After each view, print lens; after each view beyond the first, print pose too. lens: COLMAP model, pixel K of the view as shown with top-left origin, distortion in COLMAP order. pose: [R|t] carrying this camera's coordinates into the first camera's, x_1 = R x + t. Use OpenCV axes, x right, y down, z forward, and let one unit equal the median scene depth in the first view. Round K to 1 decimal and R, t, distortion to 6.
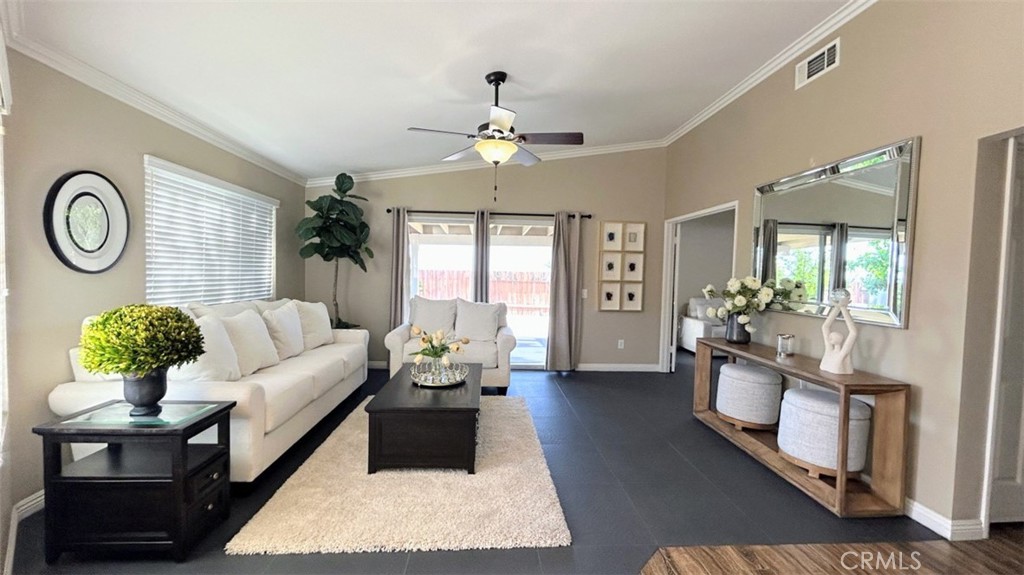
lens RADIAL K [[415.4, 0, 514.4], [0, 415.4, 289.6], [0, 0, 1]] dist [-0.001409, 0.000247]
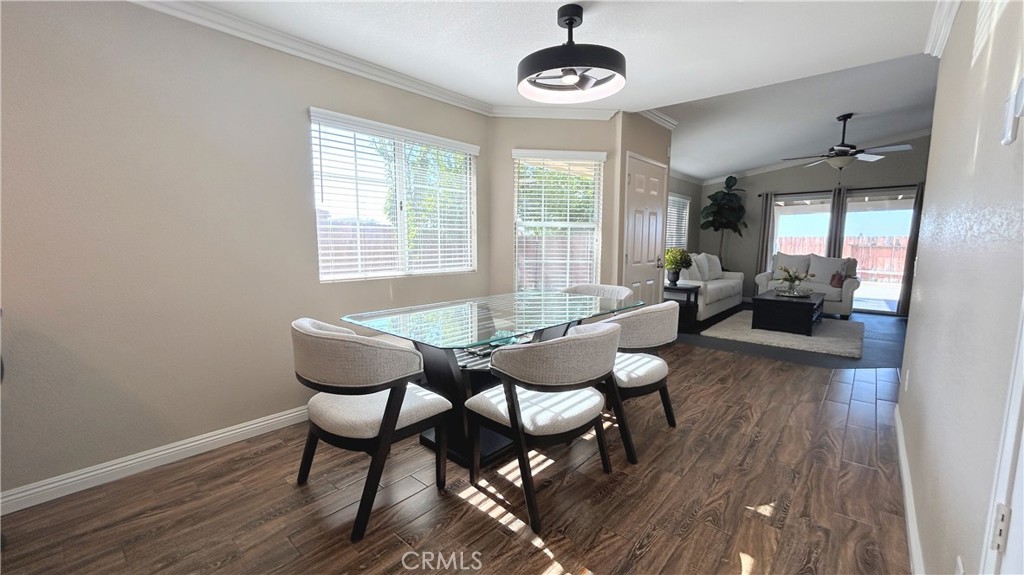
lens RADIAL K [[415.4, 0, 514.2], [0, 415.4, 291.7], [0, 0, 1]] dist [-0.001409, 0.000247]
pose [[0.711704, 0.064686, -0.699495, 0.147698], [-0.012433, 0.996755, 0.079526, 0.050973], [0.702369, -0.047902, 0.710199, -0.766119]]
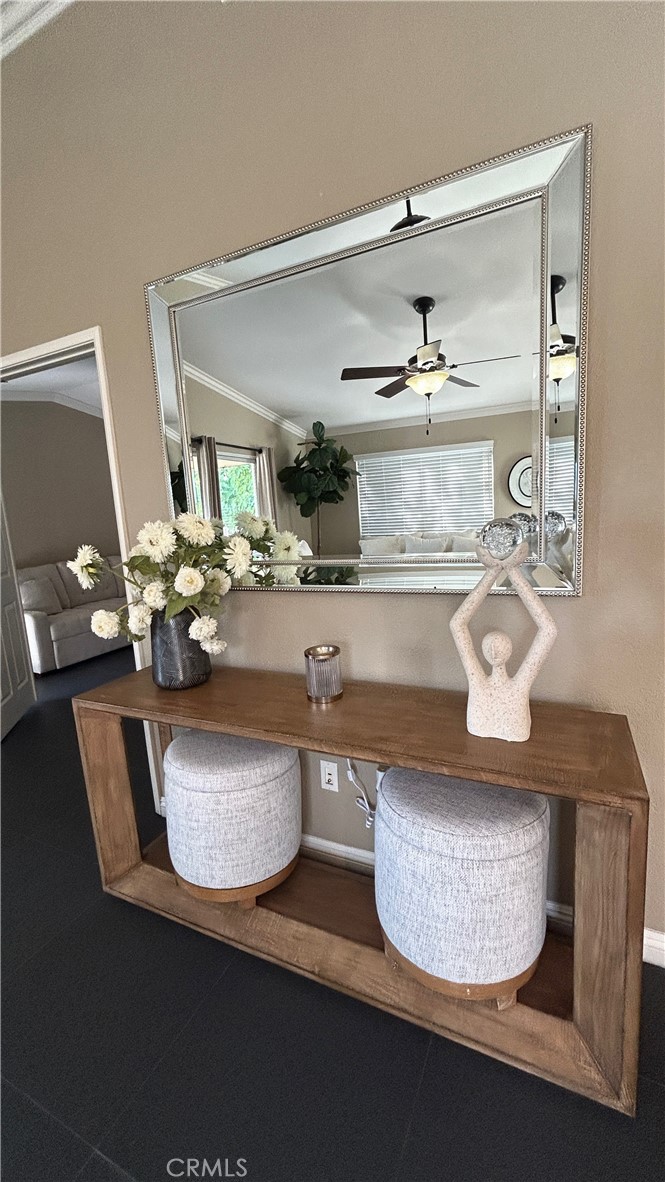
lens RADIAL K [[479.5, 0, 327.9], [0, 479.5, 593.3], [0, 0, 1]] dist [-0.001409, 0.000247]
pose [[0.500020, -0.198826, 0.842881, 0.176161], [0.111820, 0.979963, 0.164828, -0.013675], [-0.858764, 0.011834, 0.512234, 0.484798]]
